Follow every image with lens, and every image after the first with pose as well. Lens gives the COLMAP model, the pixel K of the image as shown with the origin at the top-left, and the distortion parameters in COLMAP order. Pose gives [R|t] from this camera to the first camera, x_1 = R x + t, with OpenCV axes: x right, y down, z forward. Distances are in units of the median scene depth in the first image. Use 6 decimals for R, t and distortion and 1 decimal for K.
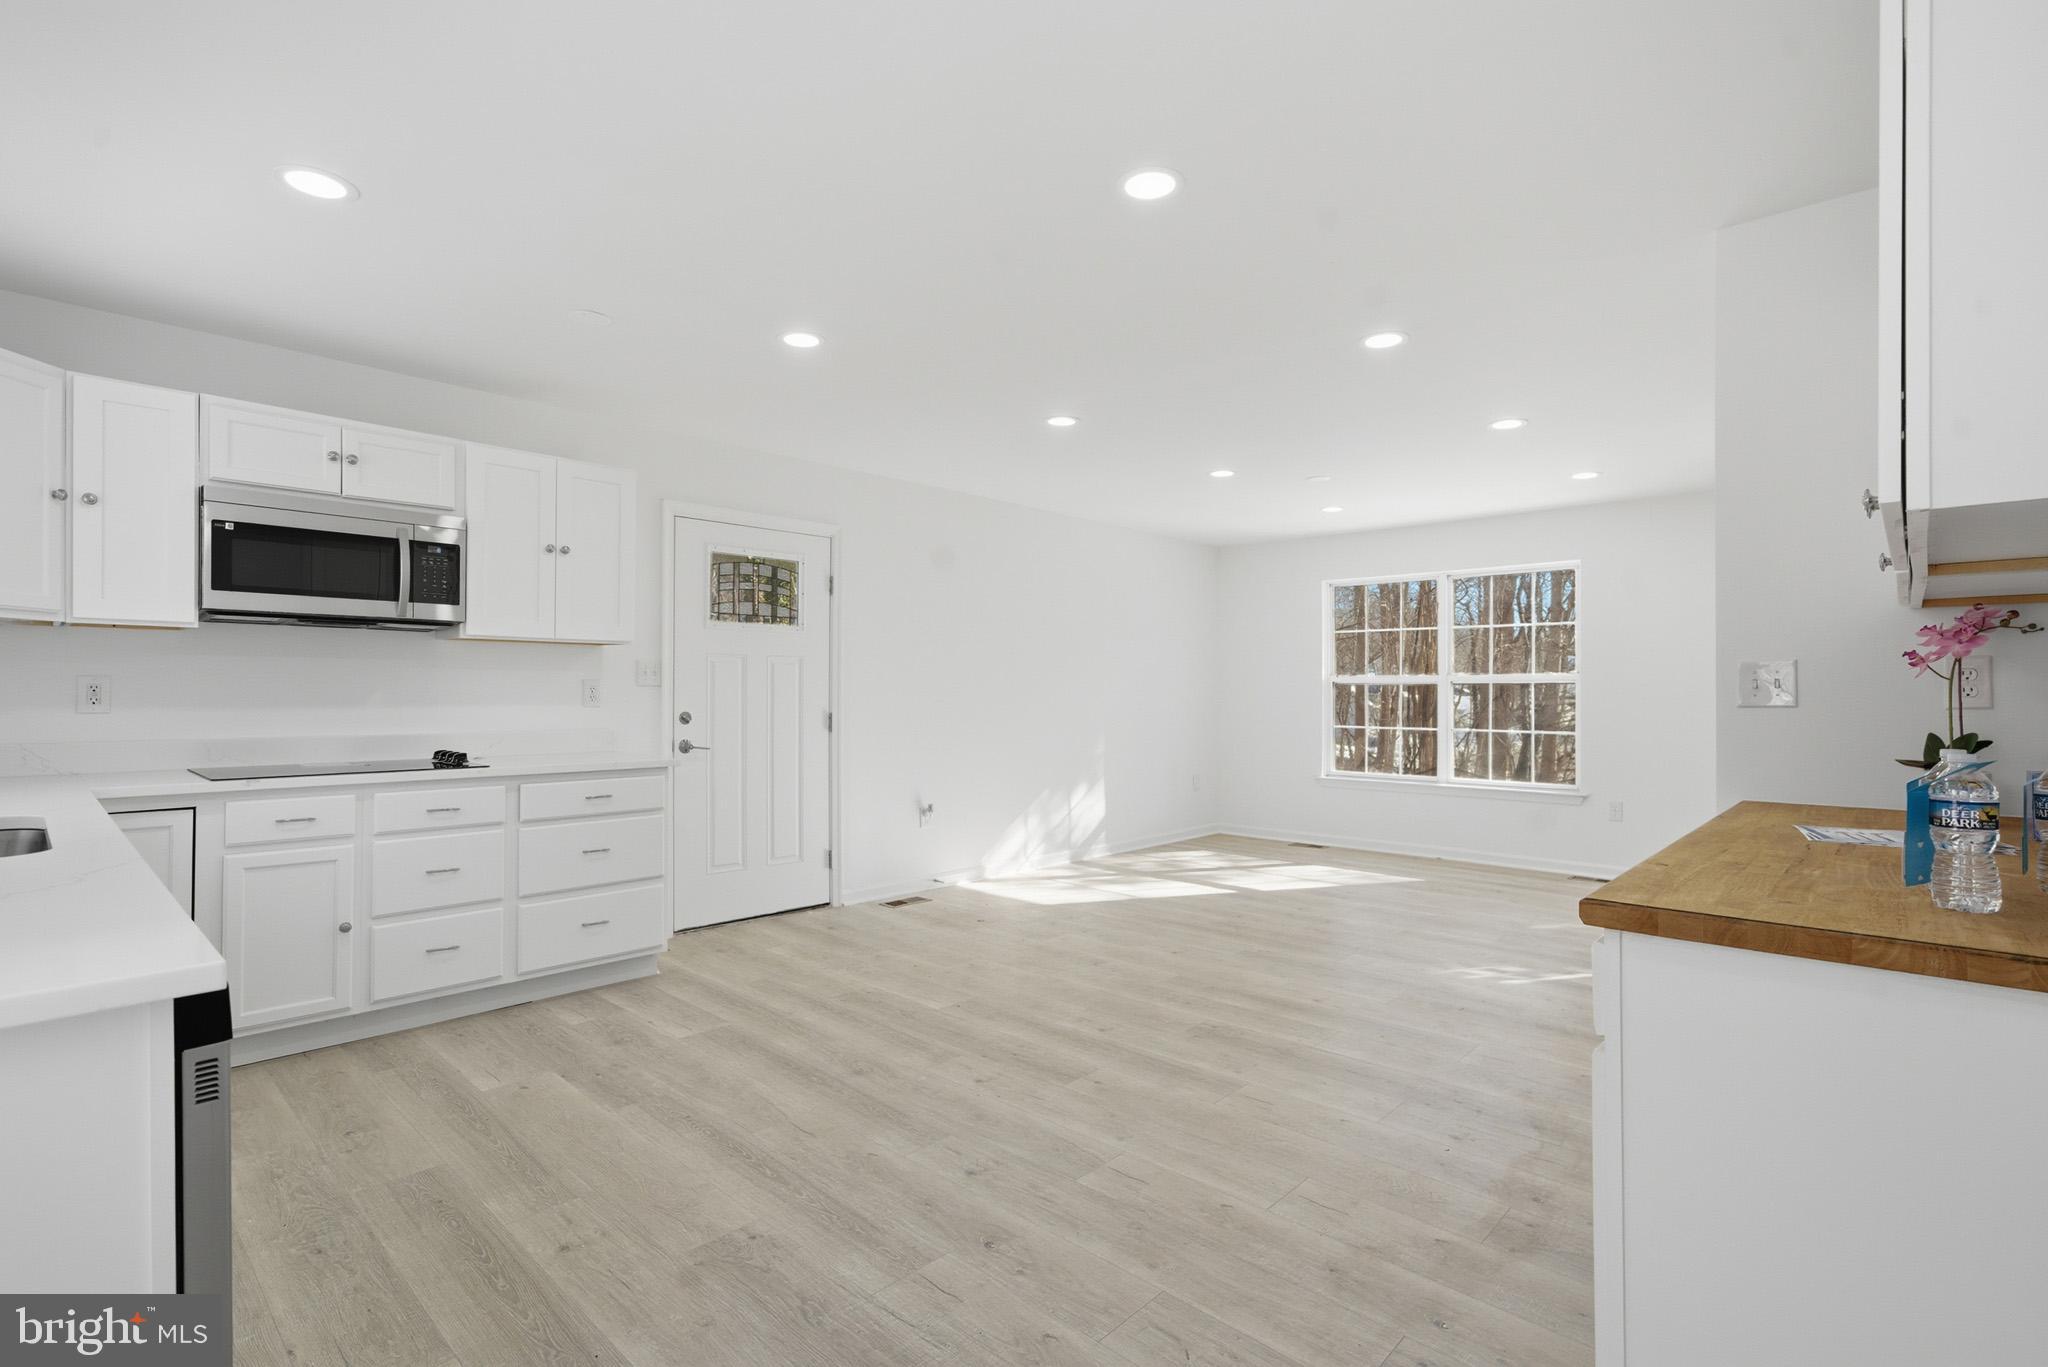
lens RADIAL K [[954.2, 0, 1034.6], [0, 954.2, 691.4], [0, 0, 1]] dist [-0.011345, 0.007276]
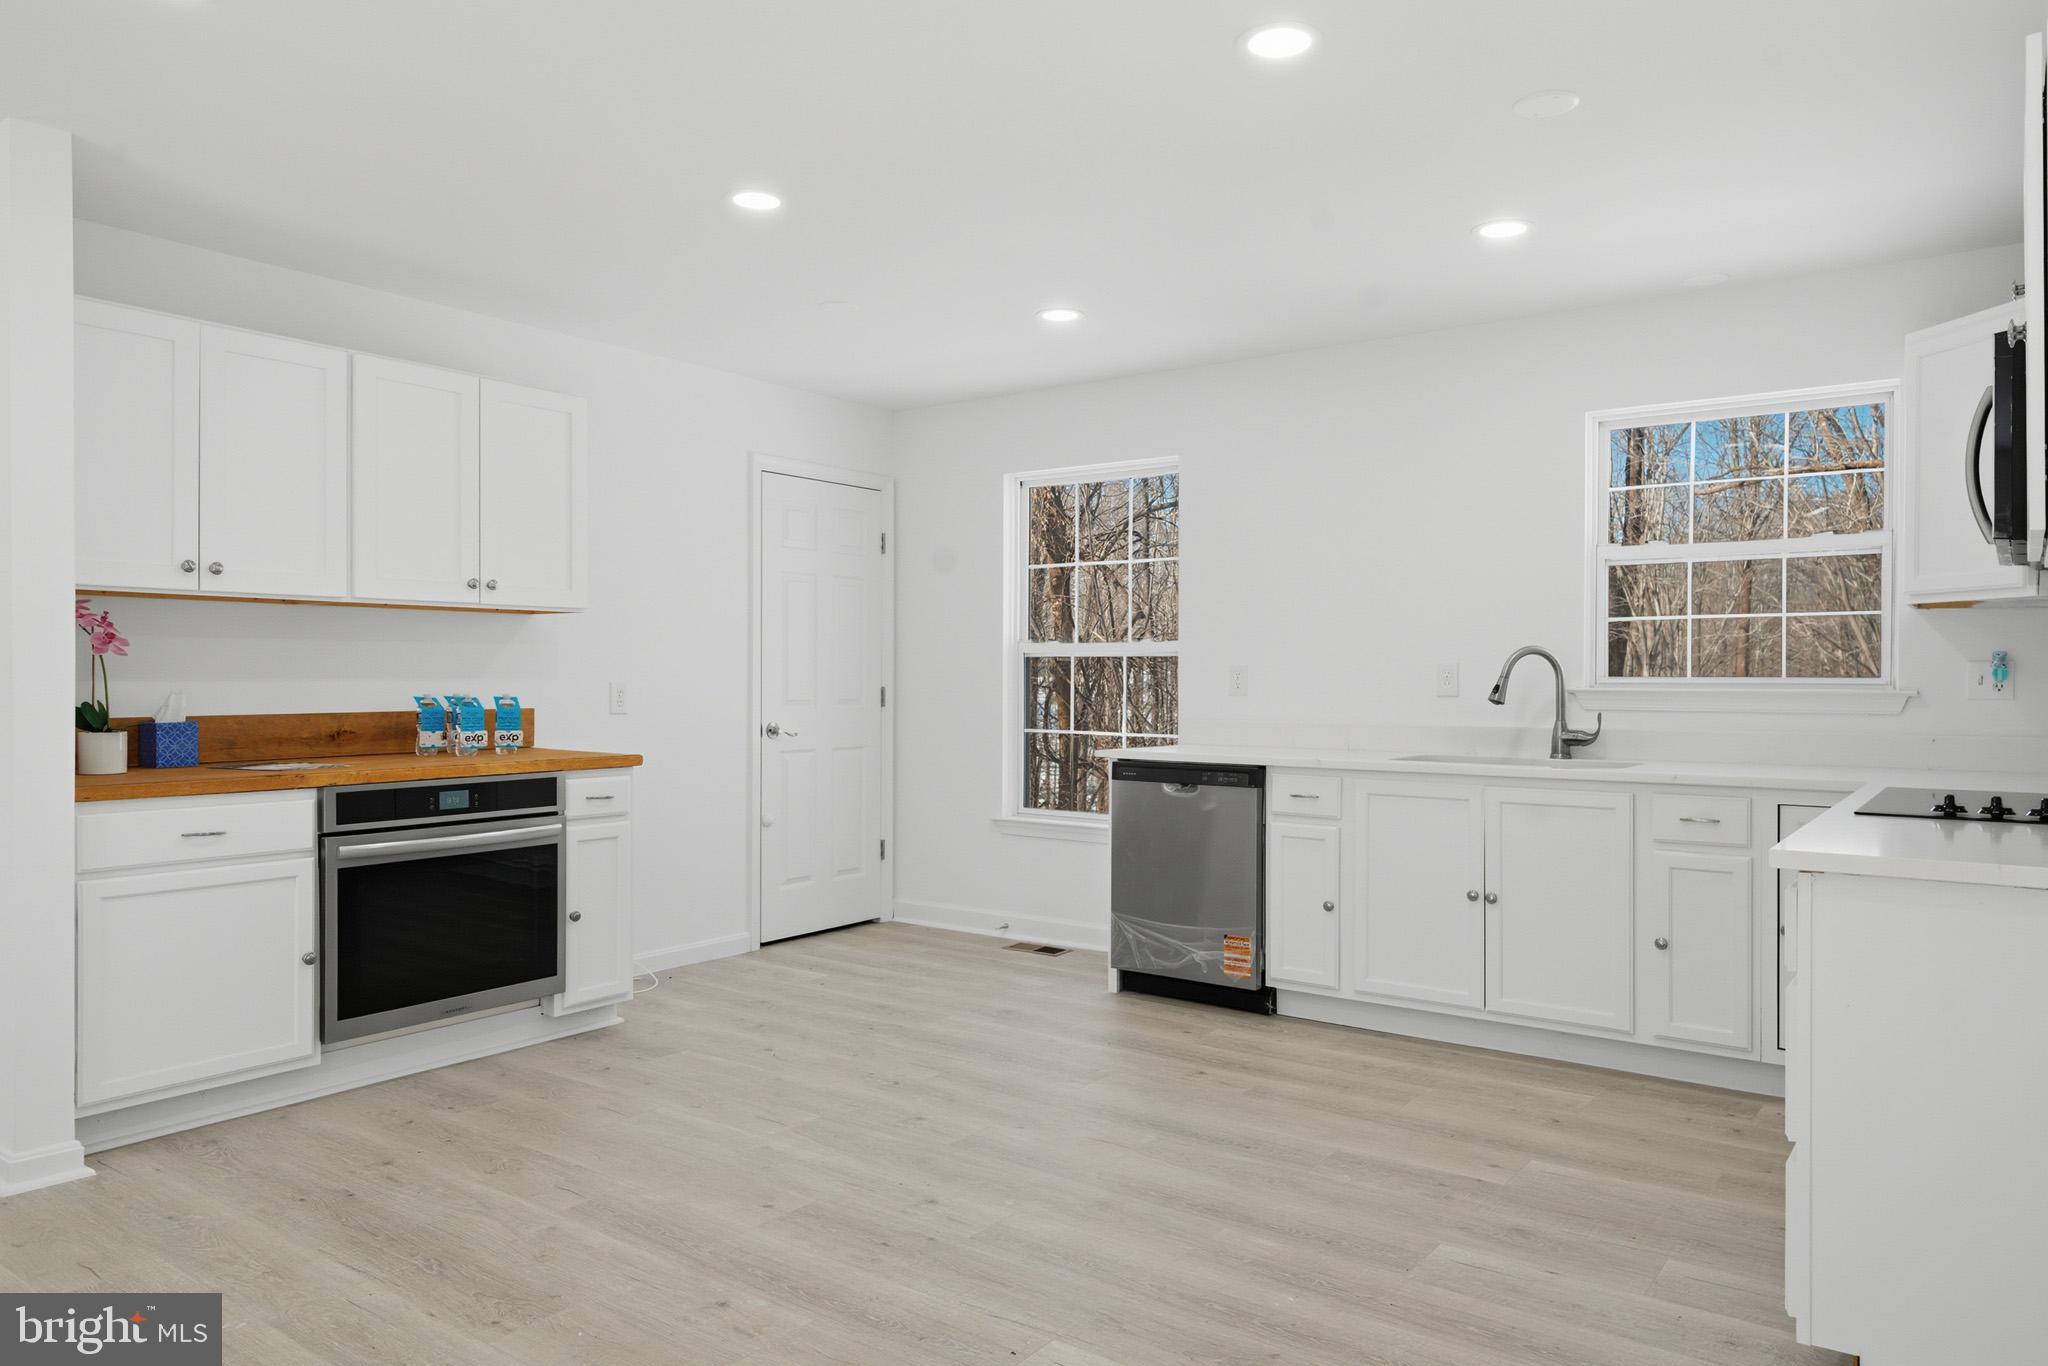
lens RADIAL K [[1353.6, 0, 1032.7], [0, 1353.6, 677.5], [0, 0, 1]] dist [0.001935, -0.011779]
pose [[-0.994051, -0.006489, -0.108725, -0.015729], [-0.006607, 0.999978, 0.000722, 0.002673], [0.108718, 0.001436, -0.994072, 1.641497]]
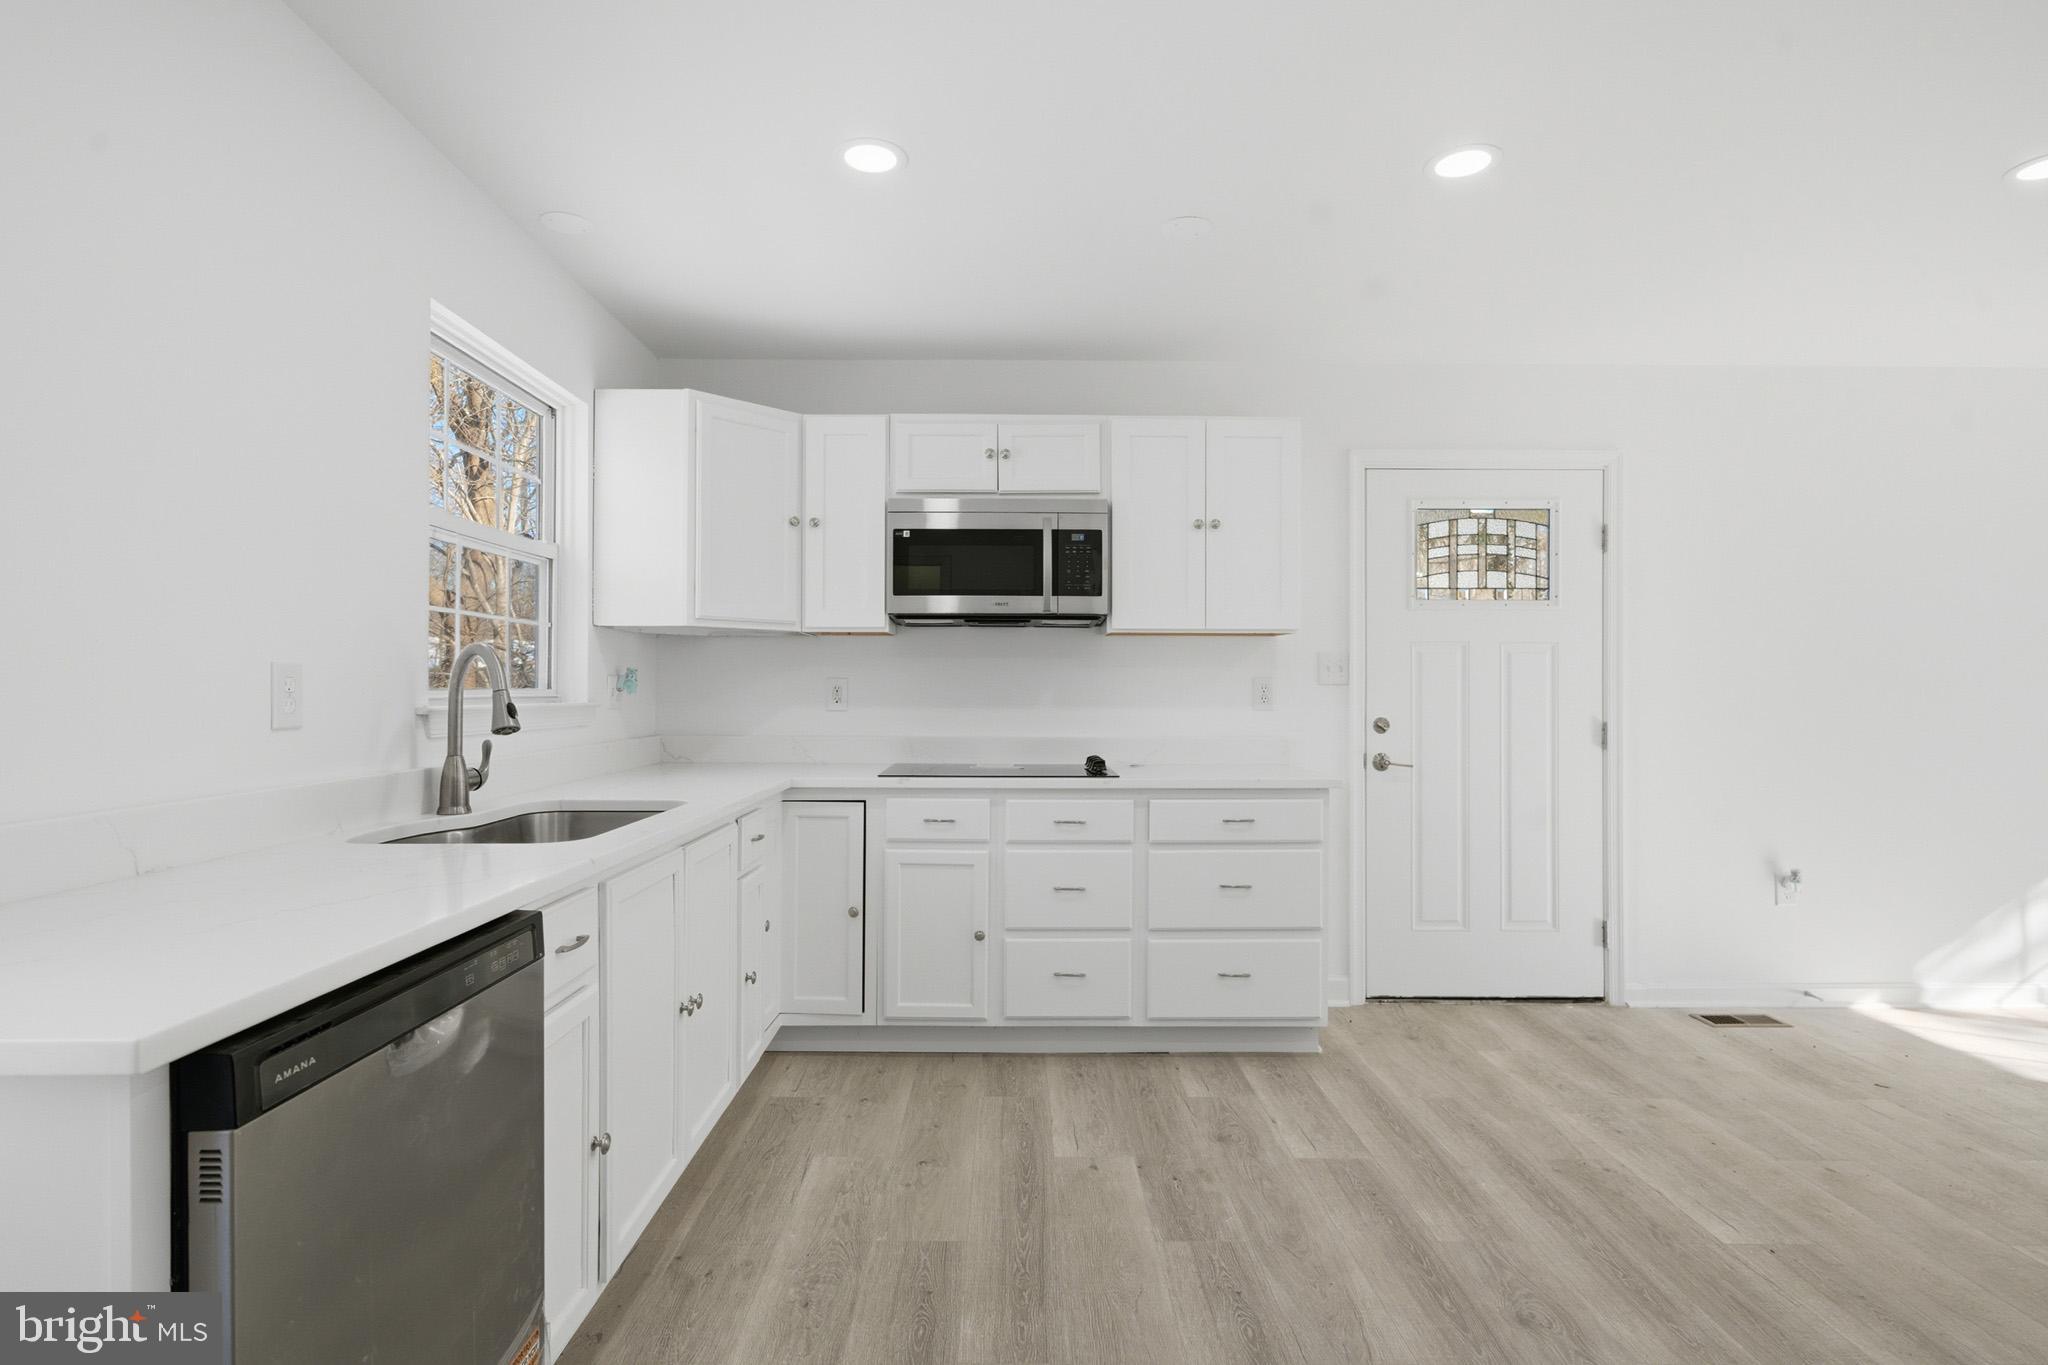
lens RADIAL K [[1033.0, 0, 1015.1], [0, 1033.0, 687.7], [0, 0, 1]] dist [-0.010807, 0.004601]
pose [[0.681413, -0.006703, -0.731868, 0.060080], [0.001716, 0.999970, -0.007560, 0.003833], [0.731897, 0.003895, 0.681404, 0.262975]]
